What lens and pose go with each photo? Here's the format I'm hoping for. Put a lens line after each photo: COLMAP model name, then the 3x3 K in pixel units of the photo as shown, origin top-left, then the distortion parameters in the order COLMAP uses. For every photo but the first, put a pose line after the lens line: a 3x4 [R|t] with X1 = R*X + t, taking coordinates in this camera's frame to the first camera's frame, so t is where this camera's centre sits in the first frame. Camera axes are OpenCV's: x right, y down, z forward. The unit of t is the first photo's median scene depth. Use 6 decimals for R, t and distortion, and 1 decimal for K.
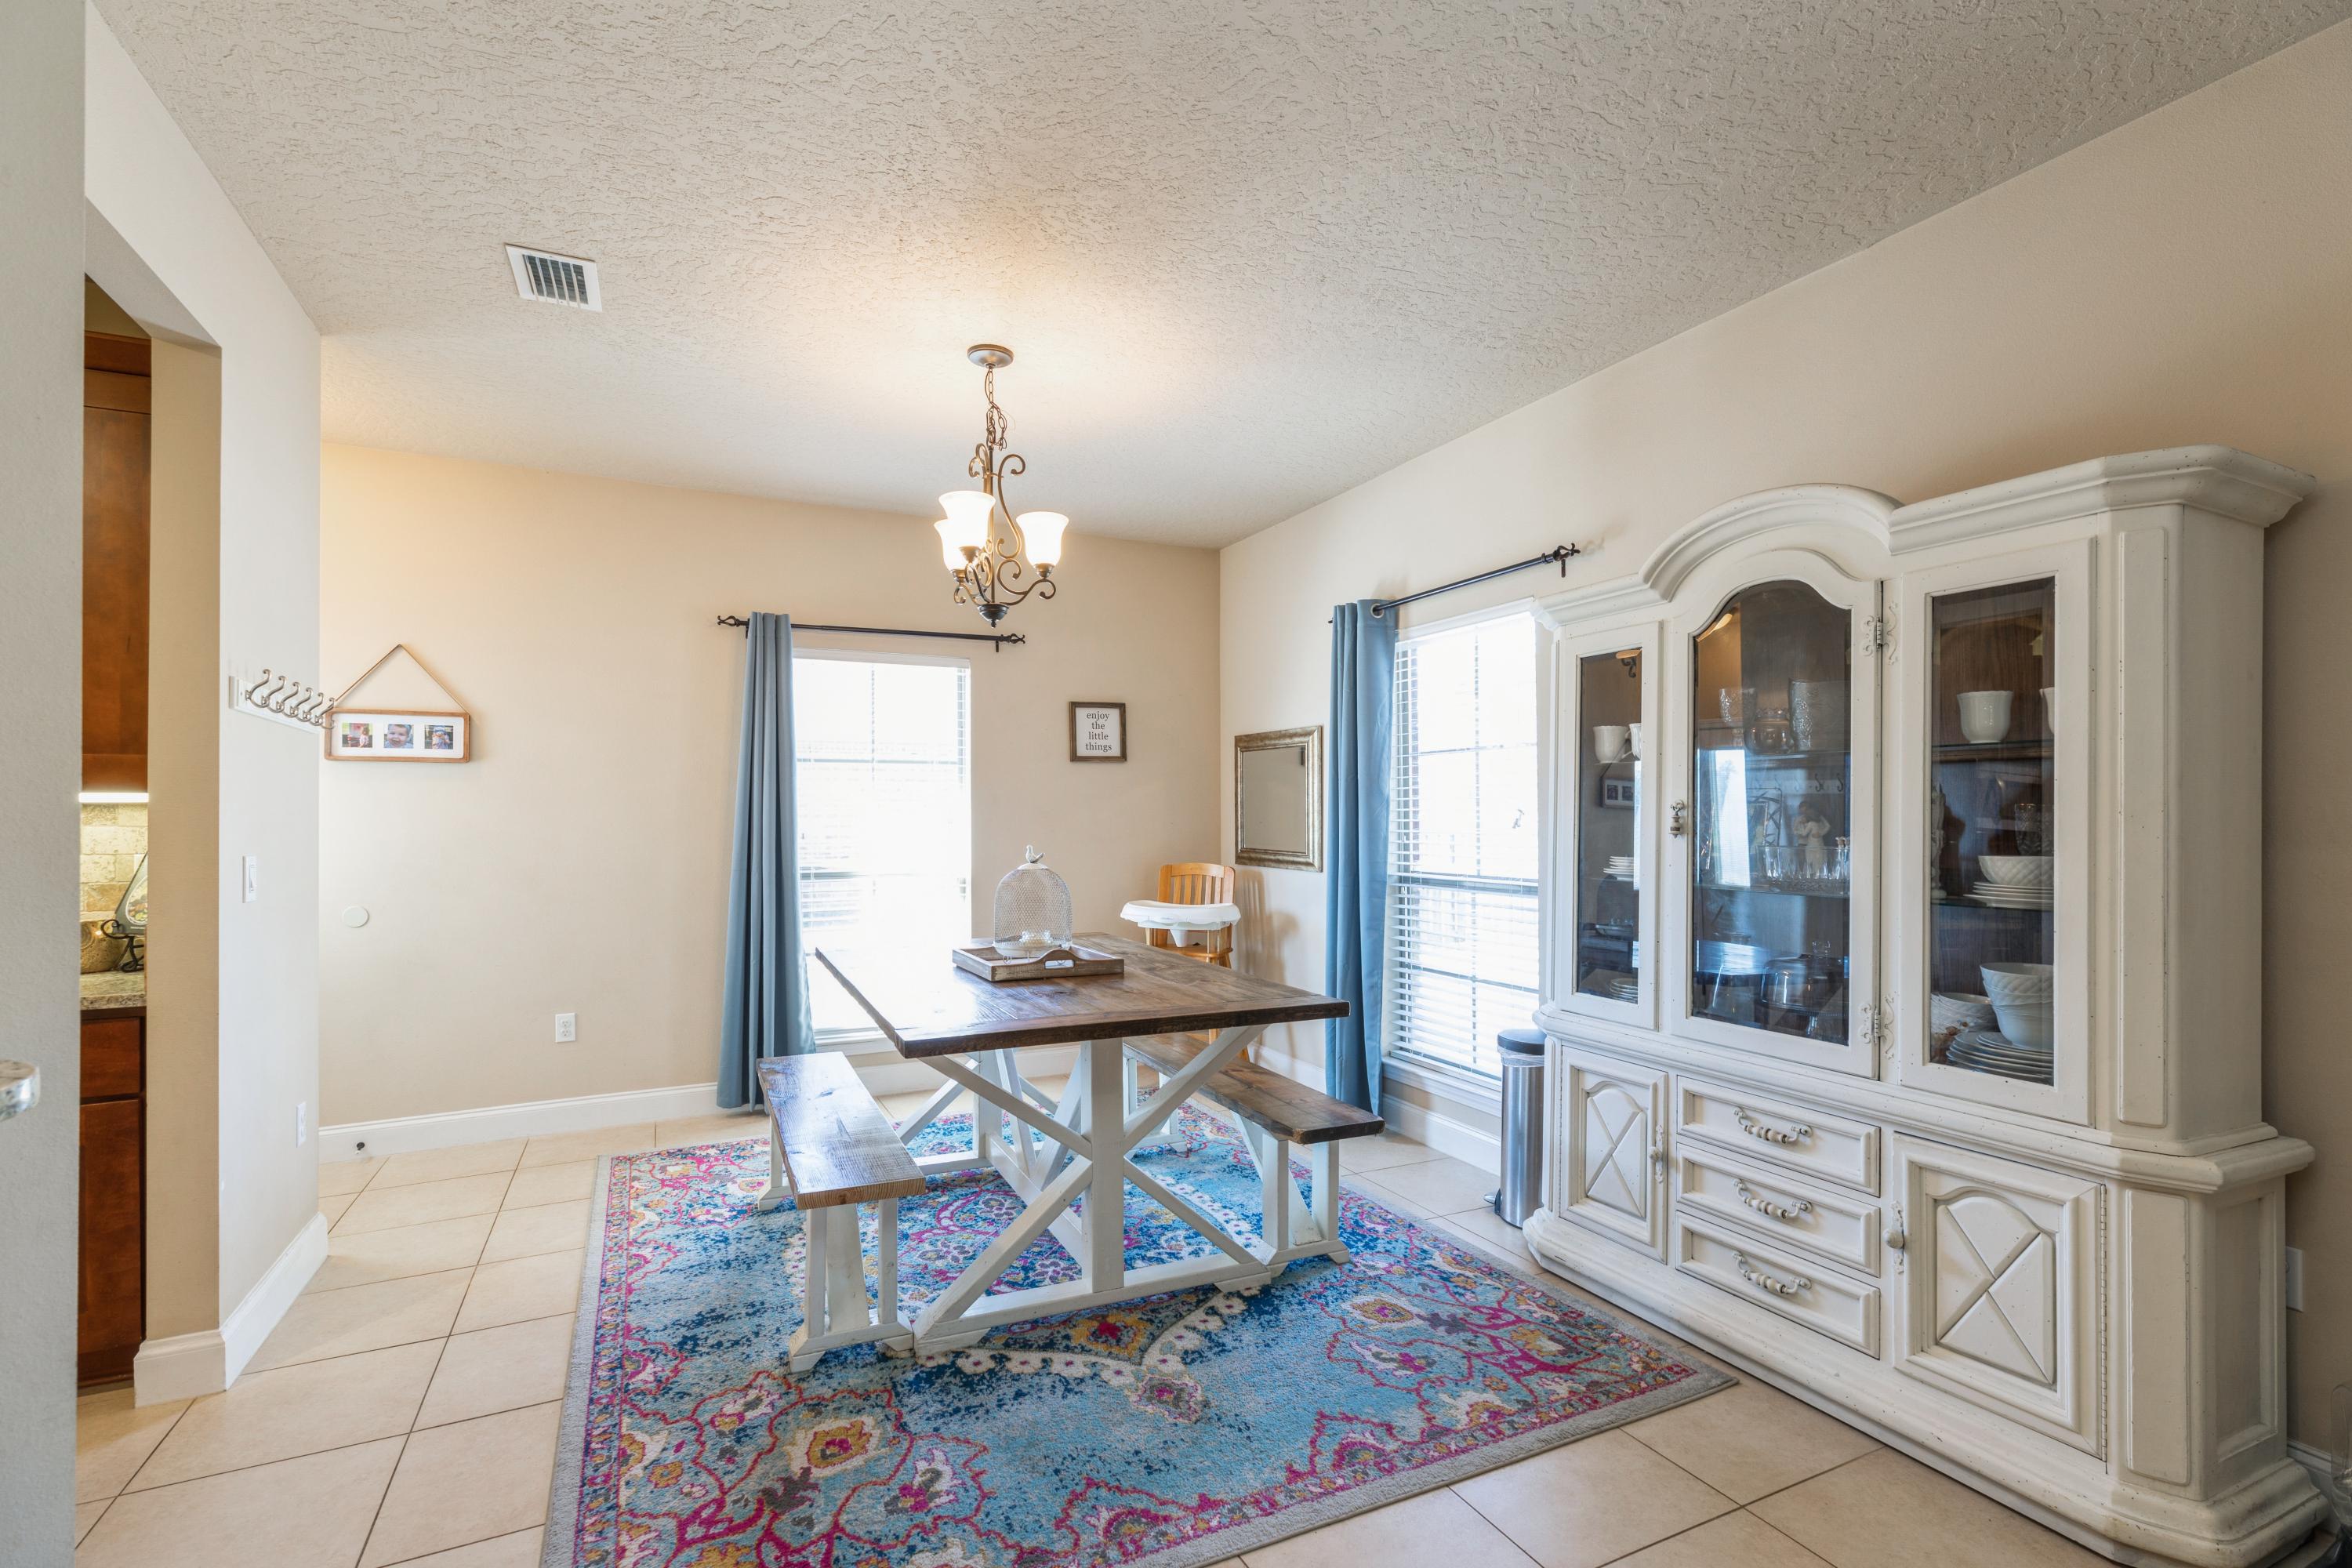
lens RADIAL K [[1050.5, 0, 1164.1], [0, 1050.5, 805.0], [0, 0, 1]] dist [0.002146, -0.000047]
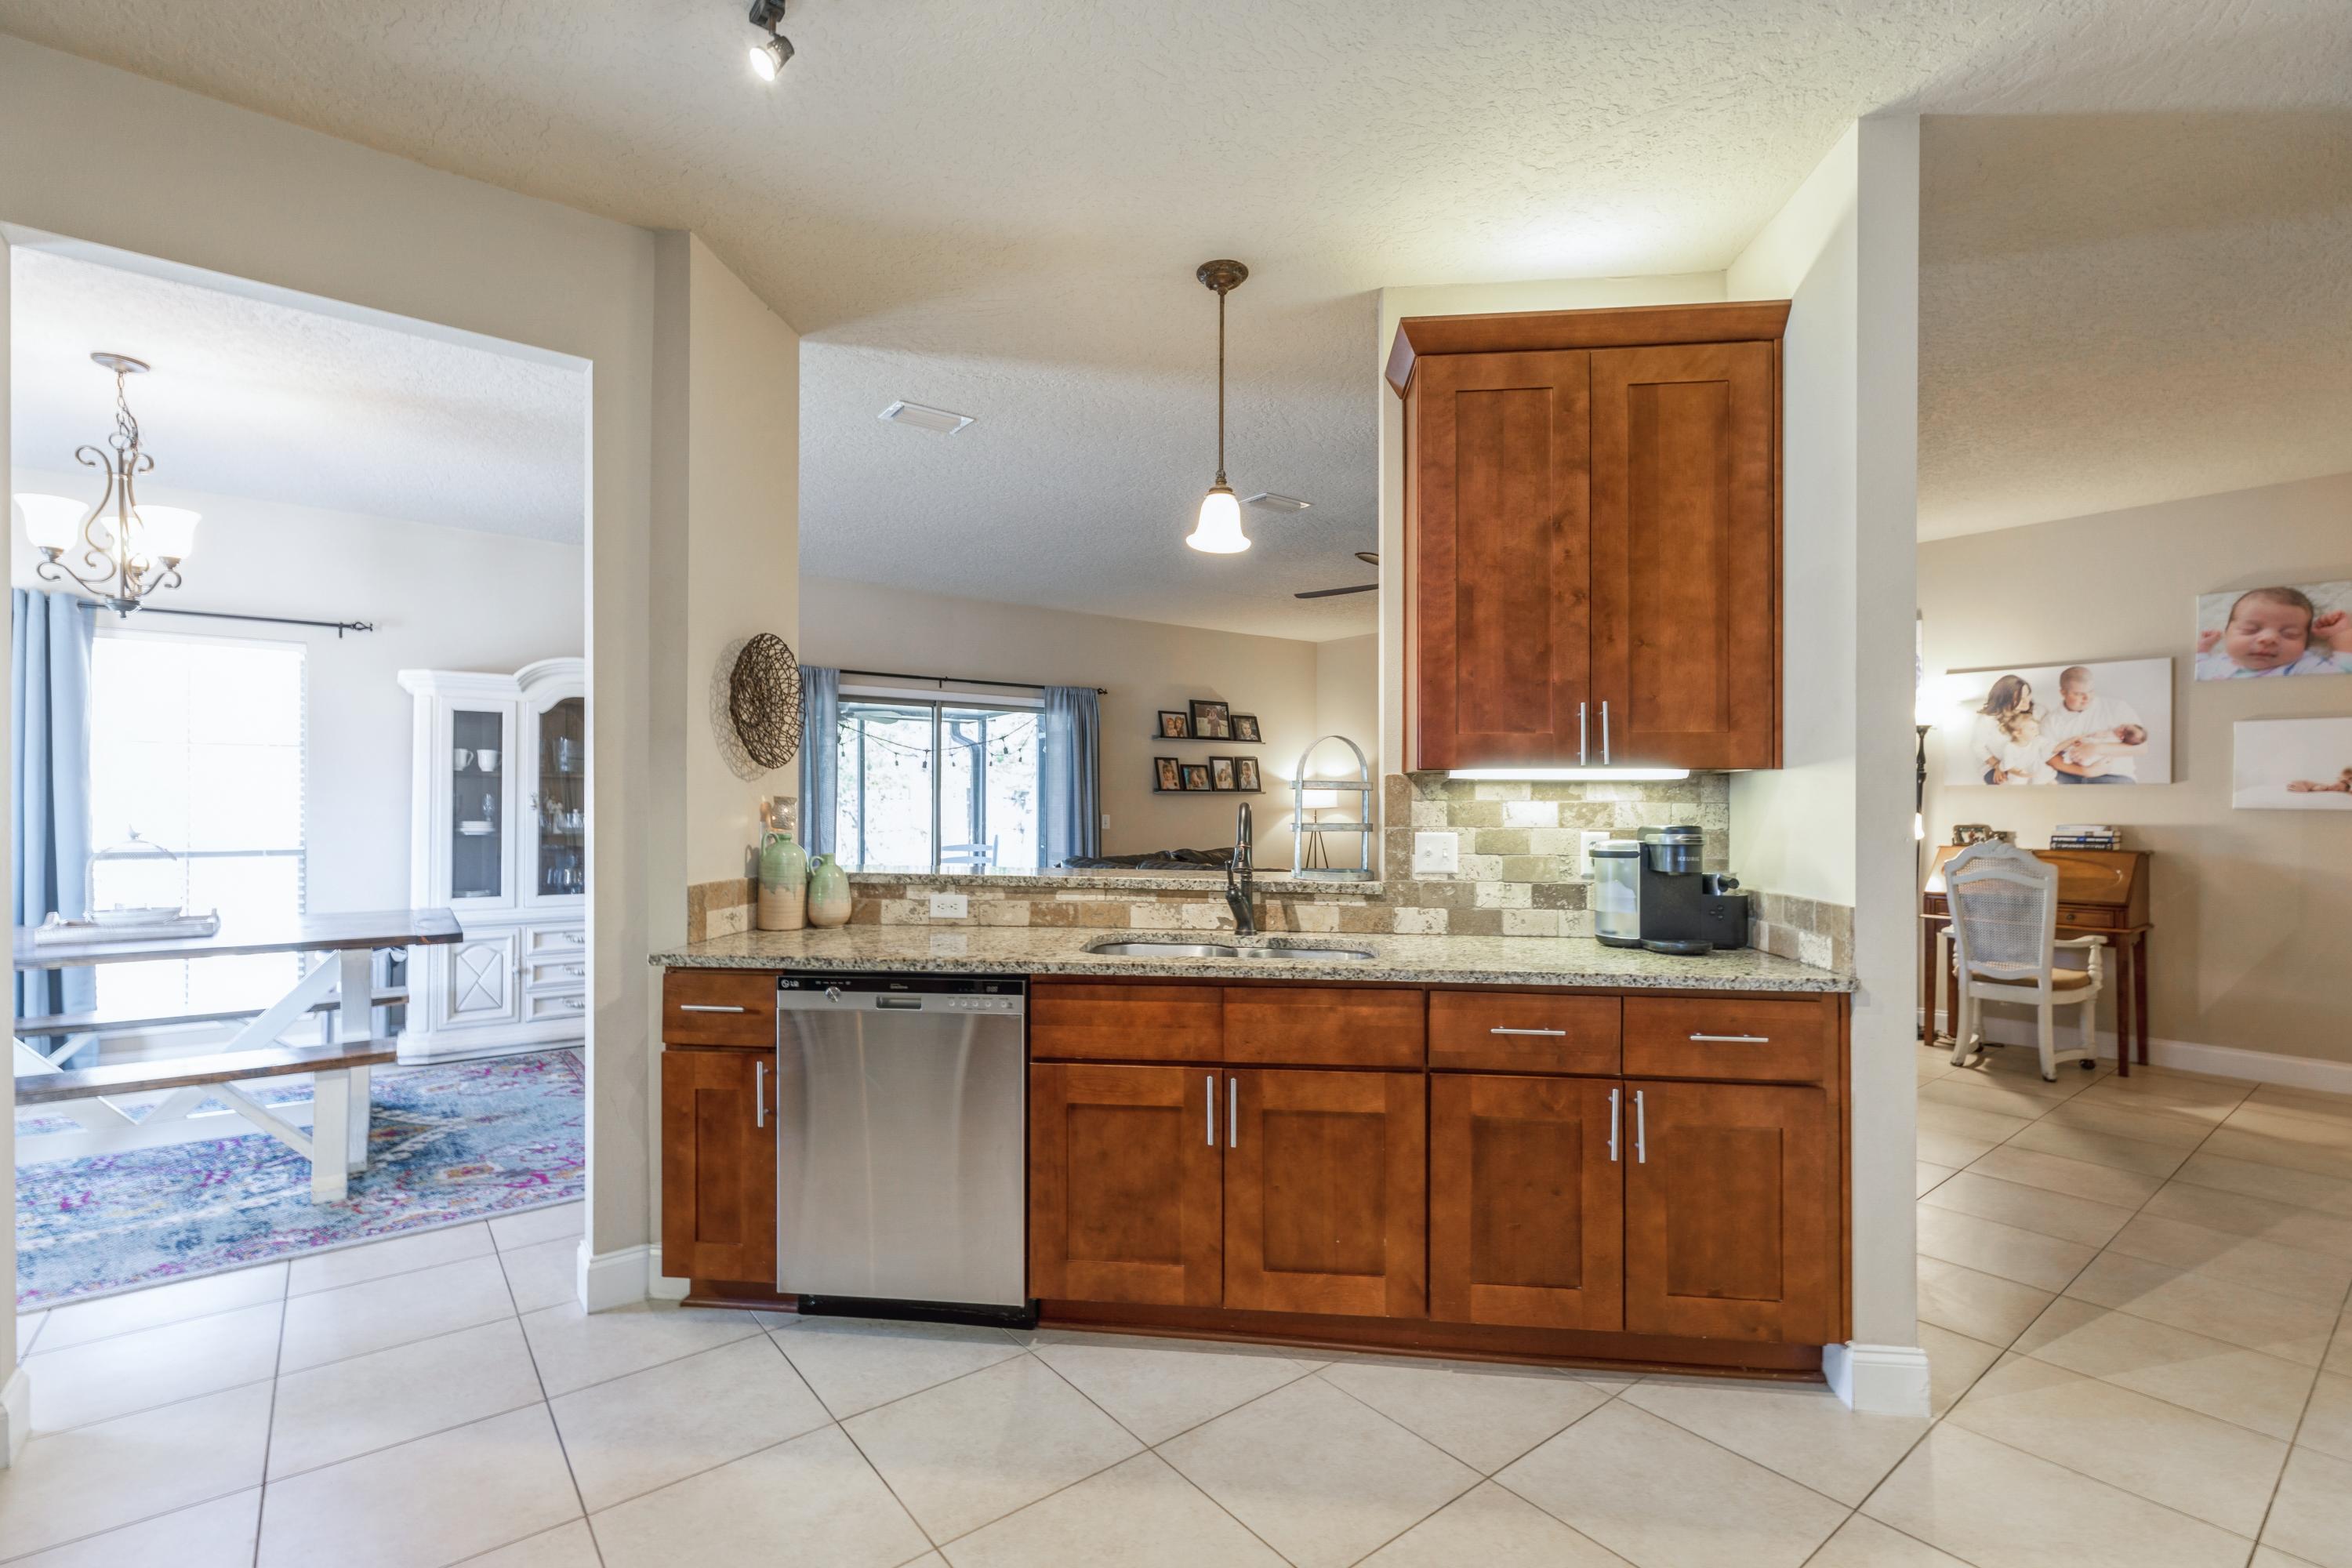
lens RADIAL K [[1050.5, 0, 1164.1], [0, 1050.5, 805.0], [0, 0, 1]] dist [0.002146, -0.000047]
pose [[-0.207644, 0.002065, 0.978202, -1.740516], [-0.012744, 0.999907, -0.004816, 0.015021], [-0.978121, -0.013466, -0.207598, 0.218221]]
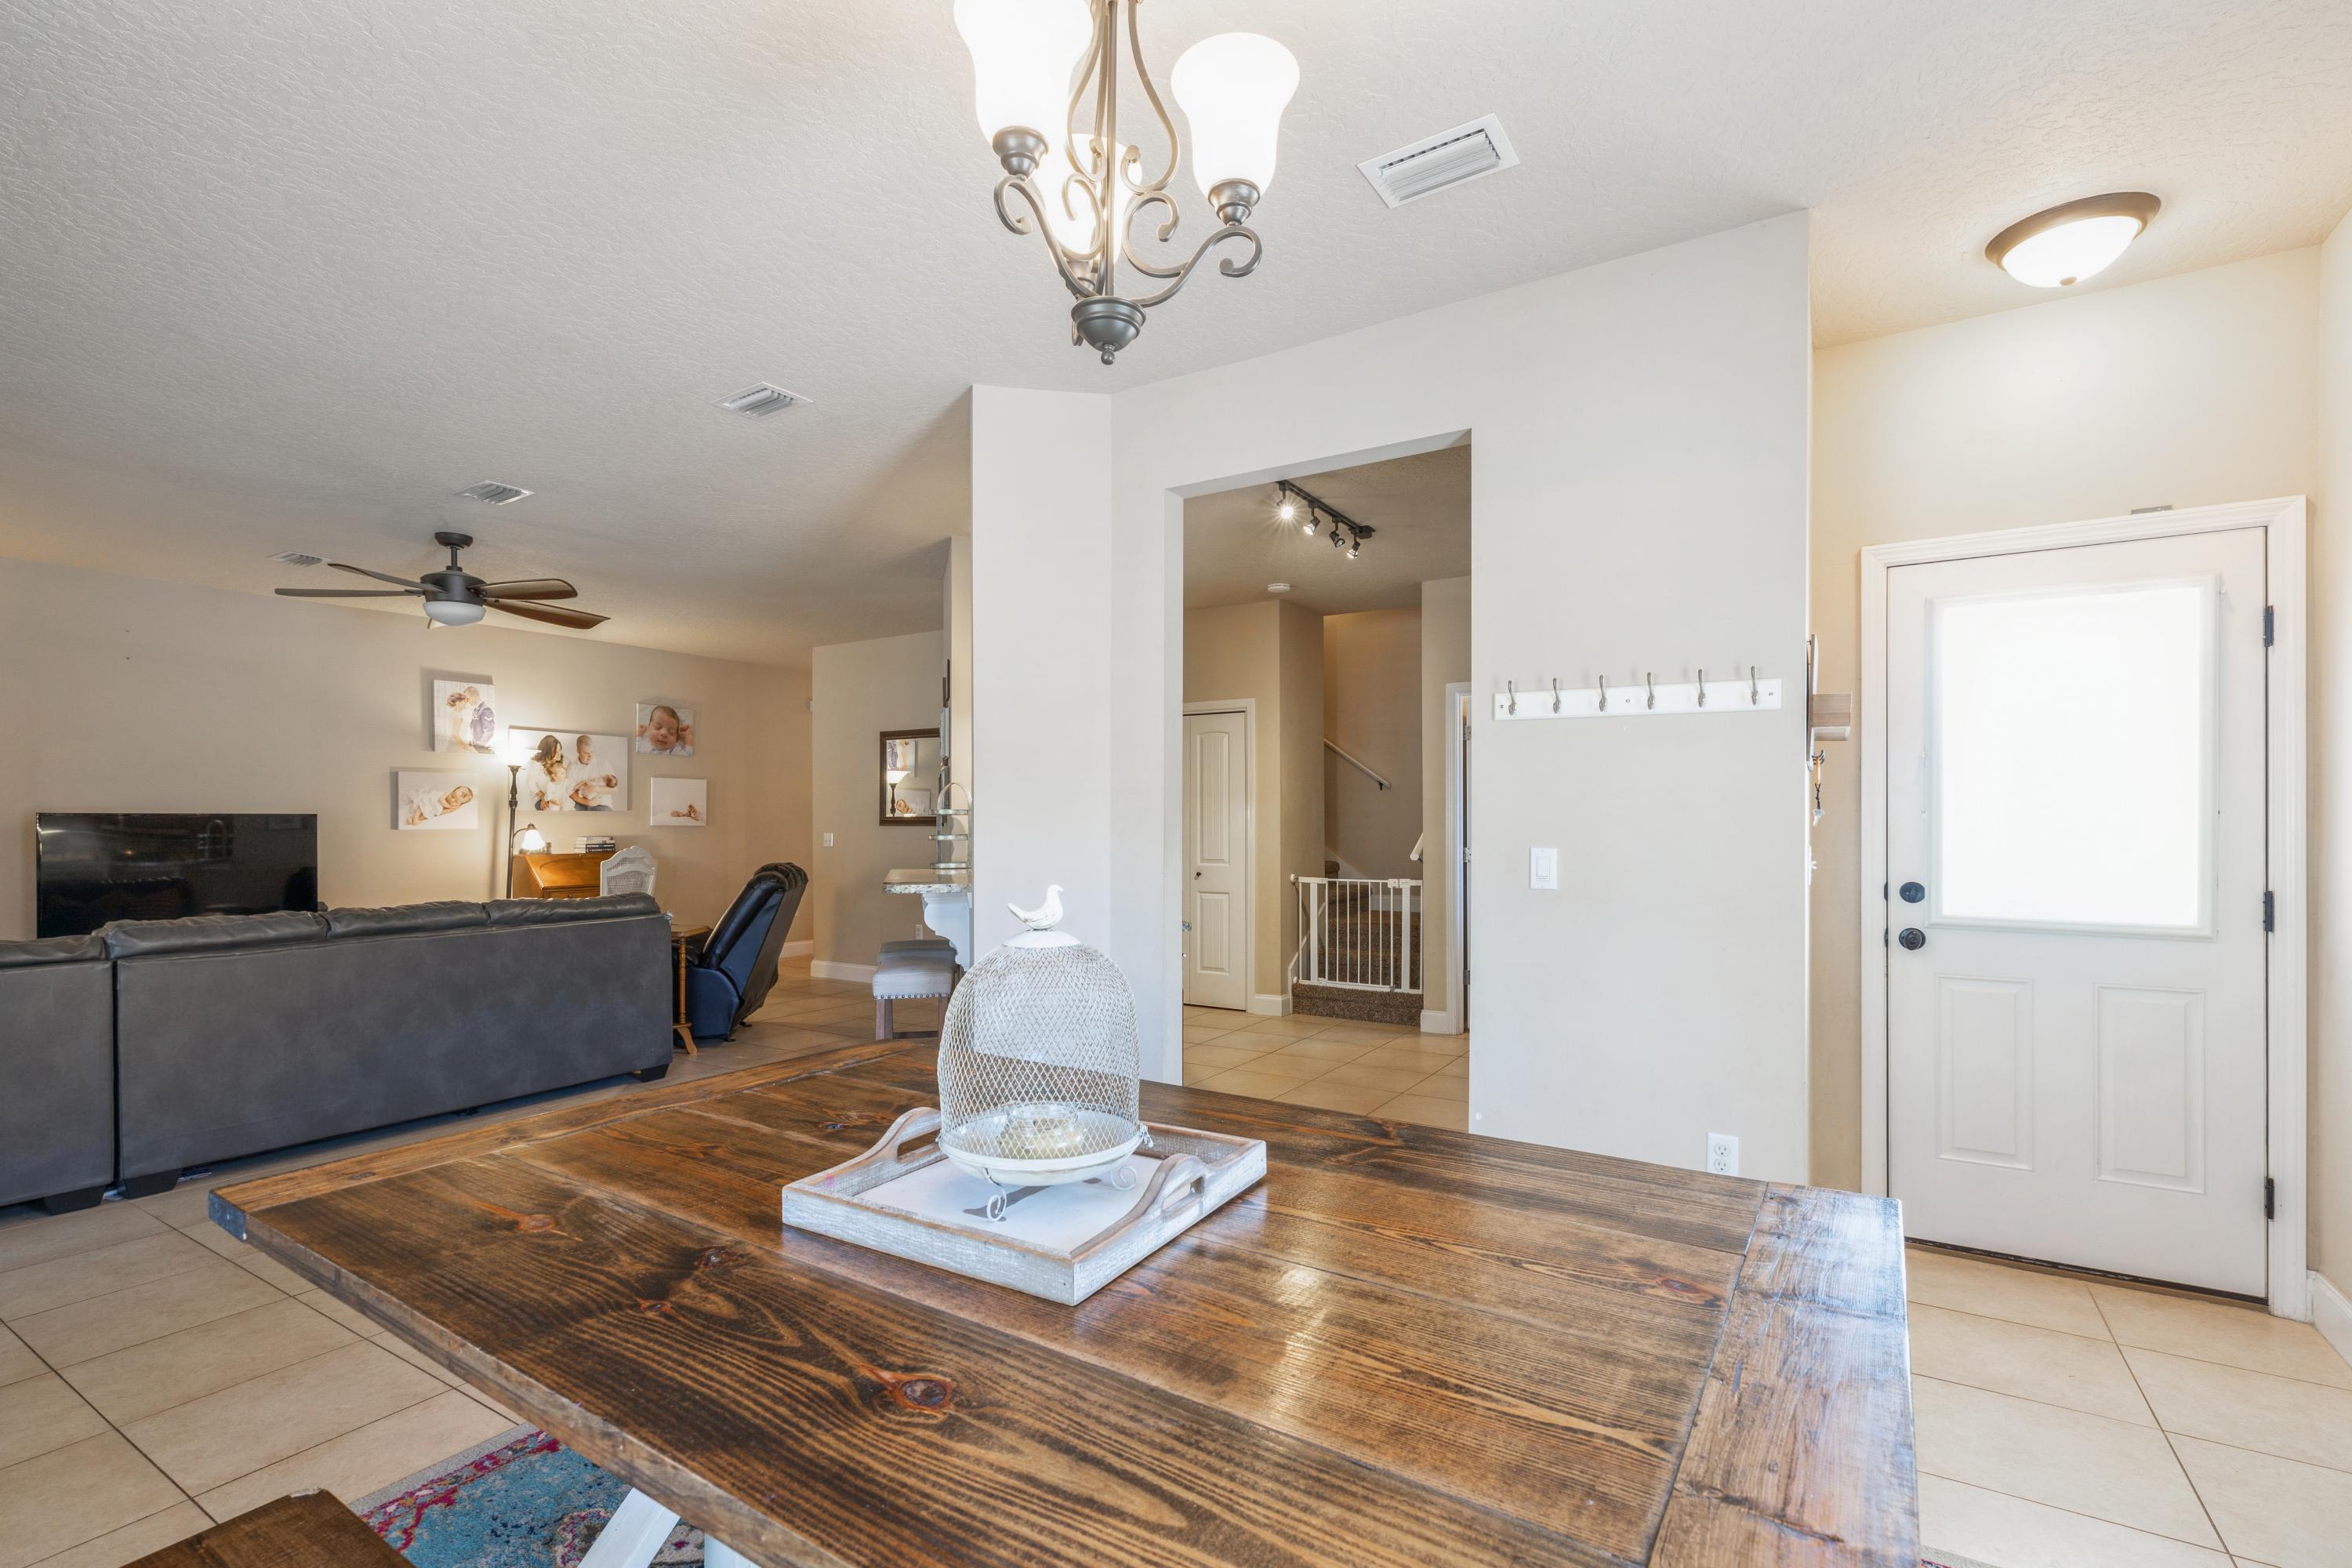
lens RADIAL K [[1042.9, 0, 1164.2], [0, 1042.9, 817.3], [0, 0, 1]] dist [-0.000733, -0.000070]
pose [[-0.855041, 0.005578, -0.518530, 0.007351], [0.013894, 0.999830, -0.012155, 0.023959], [0.518374, -0.017597, -0.854973, 1.645049]]
